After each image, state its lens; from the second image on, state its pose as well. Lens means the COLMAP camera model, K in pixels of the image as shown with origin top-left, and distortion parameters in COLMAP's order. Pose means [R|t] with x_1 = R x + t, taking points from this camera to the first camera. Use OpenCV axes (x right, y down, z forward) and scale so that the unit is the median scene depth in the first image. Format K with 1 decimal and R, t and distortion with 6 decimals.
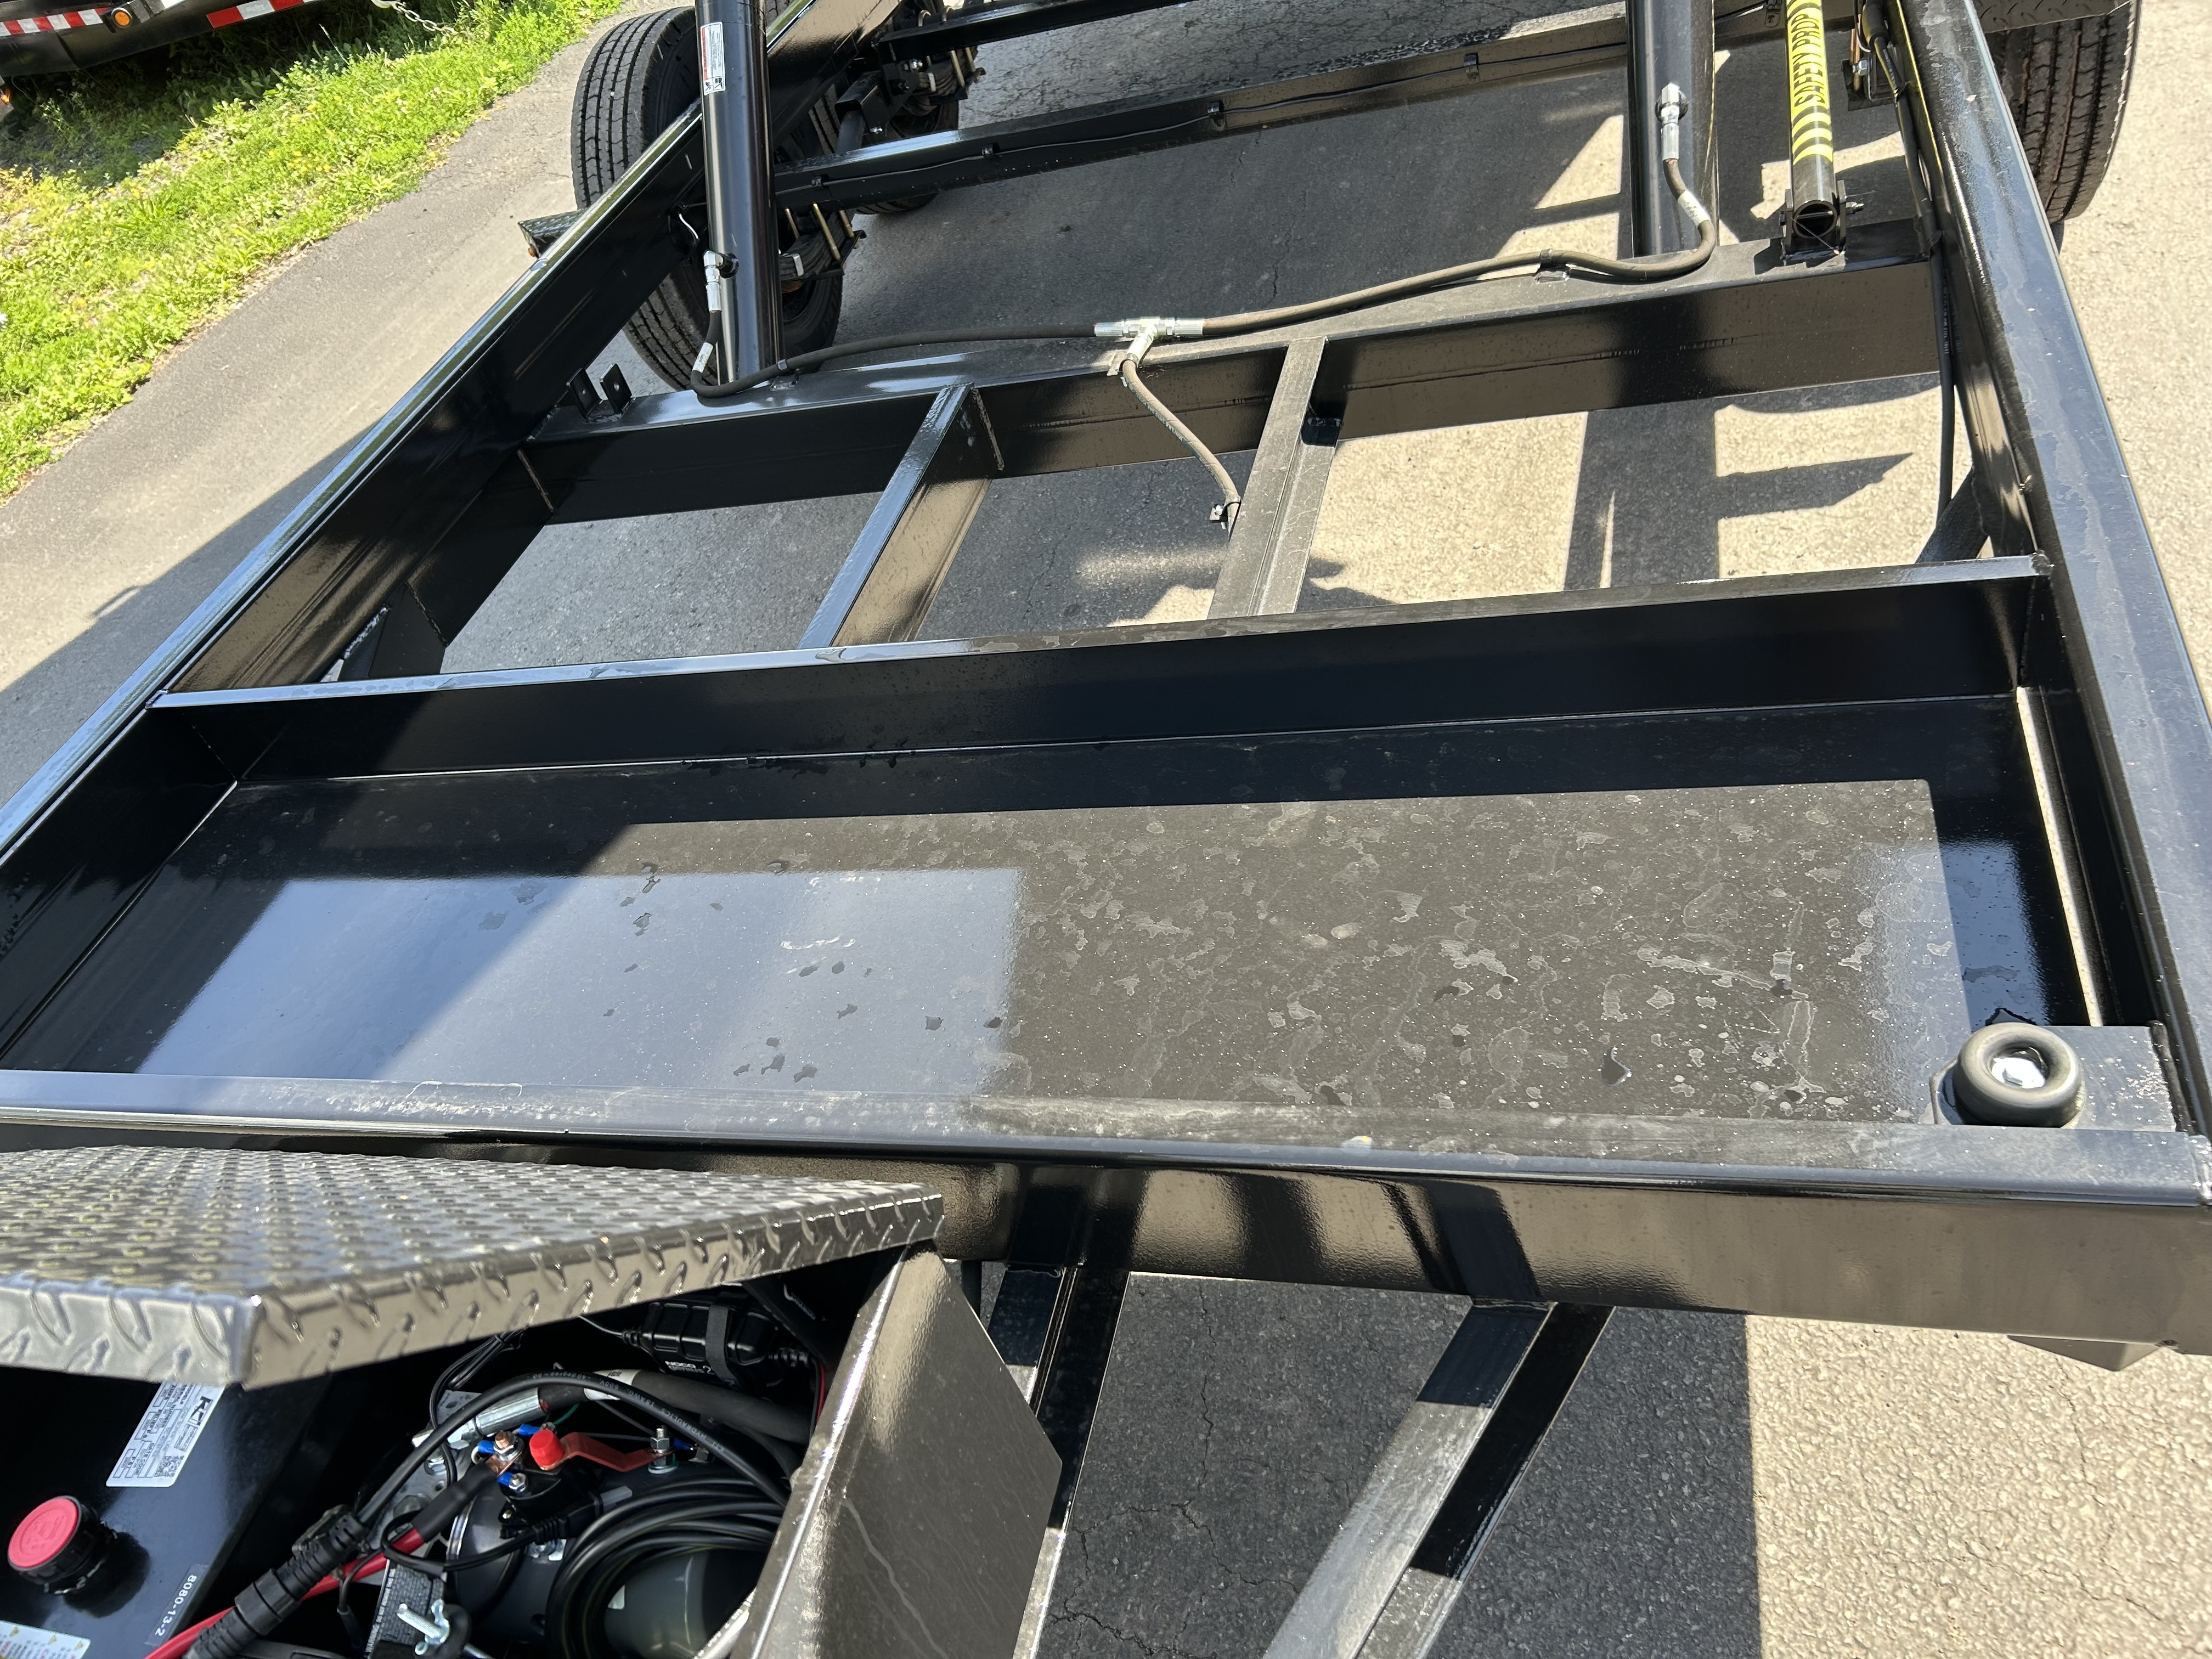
lens RADIAL K [[1661.1, 0, 1103.9], [0, 1661.1, 829.6], [0, 0, 1]] dist [0.040378, -0.023607]
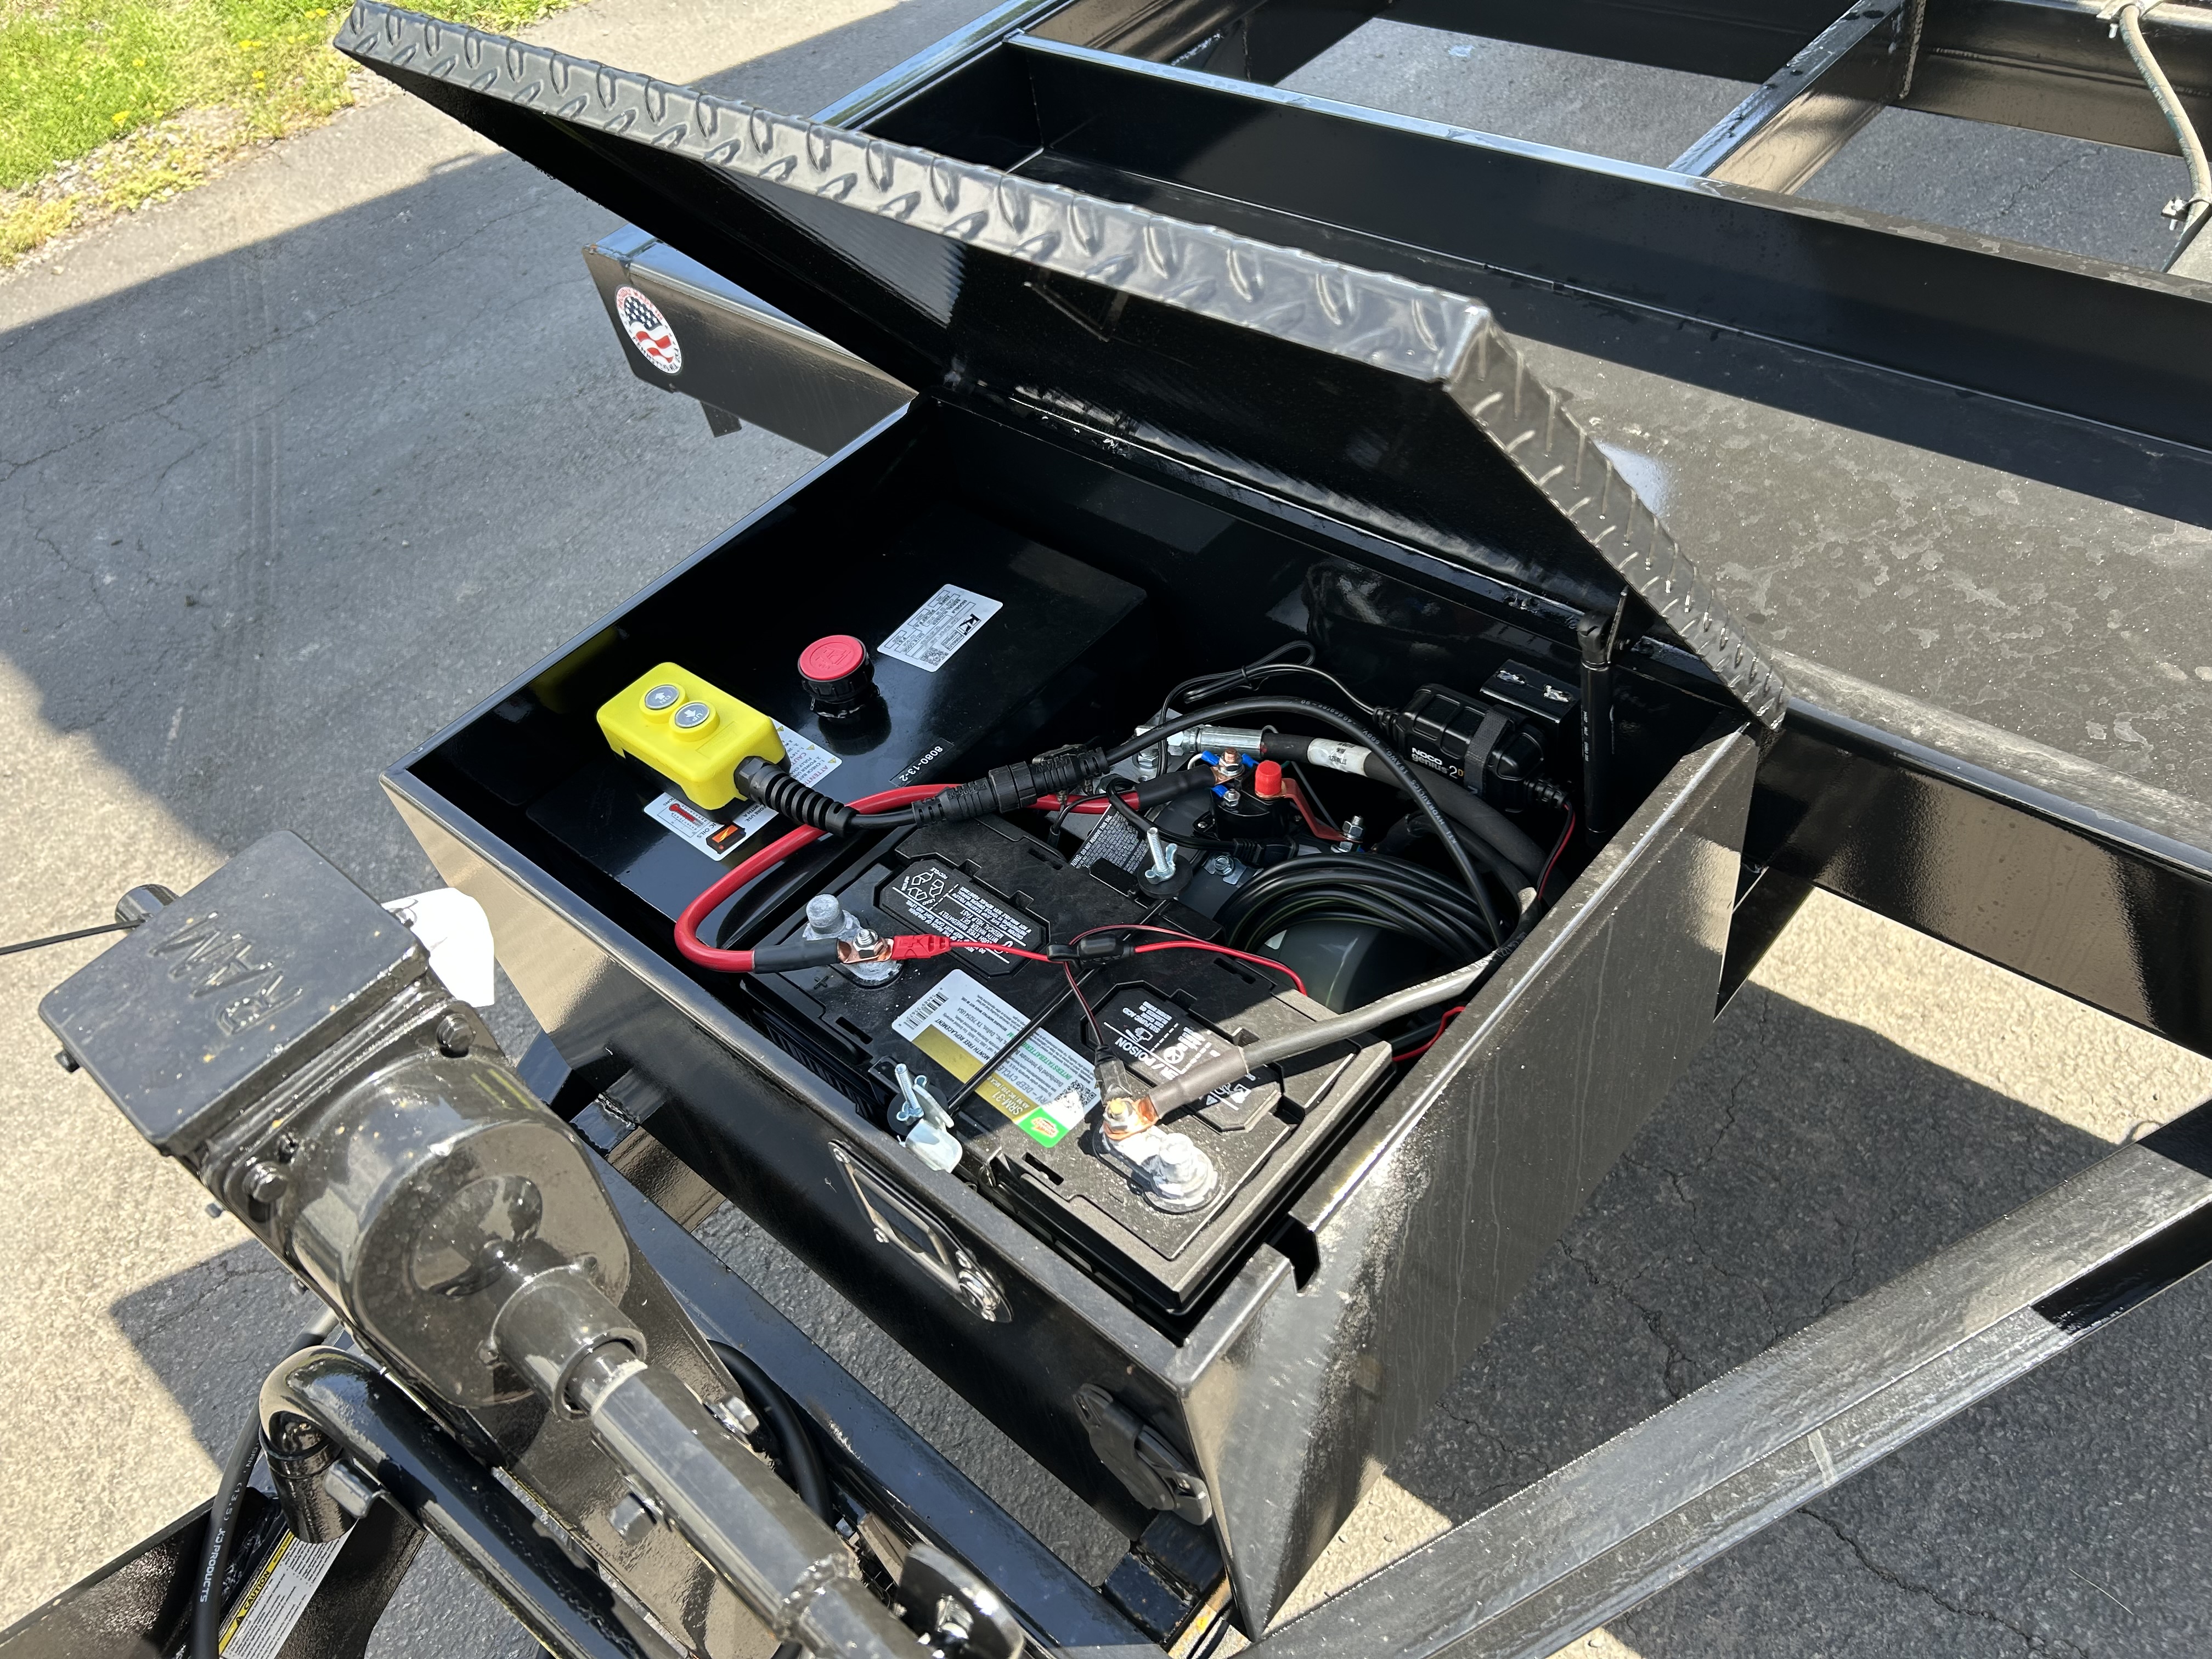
lens RADIAL K [[1661.1, 0, 1103.0], [0, 1661.1, 828.9], [0, 0, 1]] dist [0.040378, -0.023607]
pose [[0.882822, 0.415990, -0.218124, -0.130982], [-0.370724, 0.902248, 0.220254, 0.146892], [0.288425, -0.113581, 0.950742, 0.005275]]
